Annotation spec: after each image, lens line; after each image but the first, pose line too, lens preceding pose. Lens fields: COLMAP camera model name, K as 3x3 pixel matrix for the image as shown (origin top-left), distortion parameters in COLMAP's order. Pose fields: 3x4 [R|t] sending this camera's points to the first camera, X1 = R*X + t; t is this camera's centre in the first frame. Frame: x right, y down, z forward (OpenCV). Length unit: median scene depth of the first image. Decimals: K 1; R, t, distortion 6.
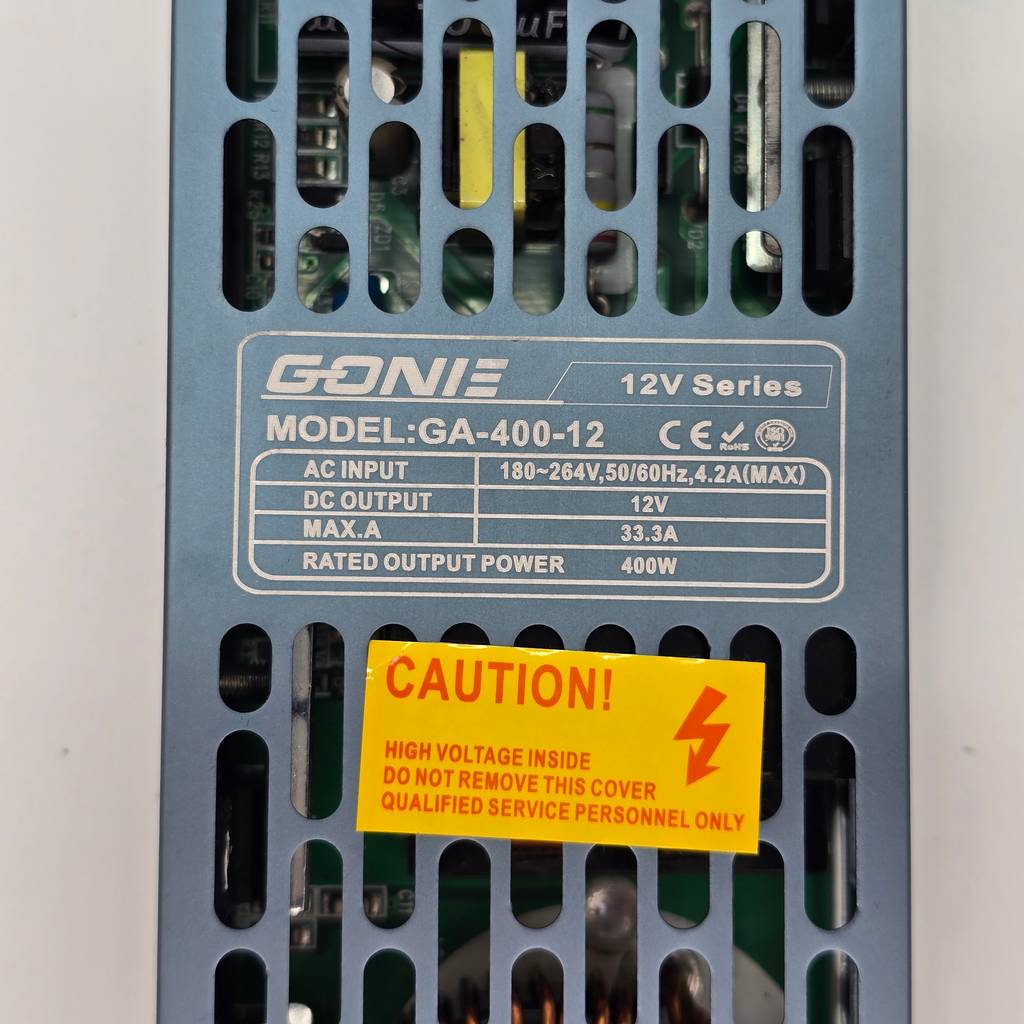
lens RADIAL K [[1891.3, 0, 512.0], [0, 1891.3, 512.0], [0, 0, 1]] dist [0.211598, -0.120232]
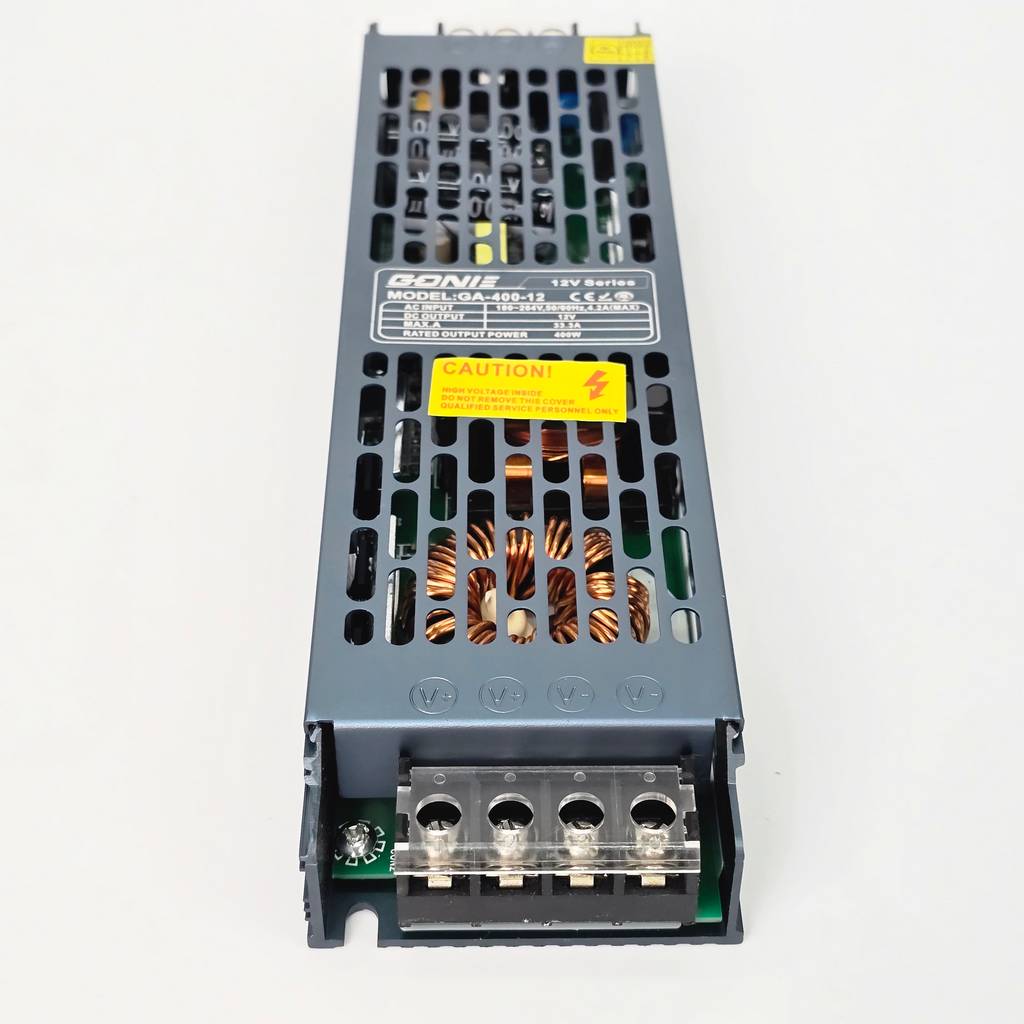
lens RADIAL K [[1891.3, 0, 512.0], [0, 1891.3, 512.0], [0, 0, 1]] dist [0.211598, -0.120232]
pose [[0.999703, -0.023896, 0.004808, -0.004304], [0.020552, 0.720285, -0.693374, 1.632704], [0.013106, 0.693266, 0.720562, -0.383408]]
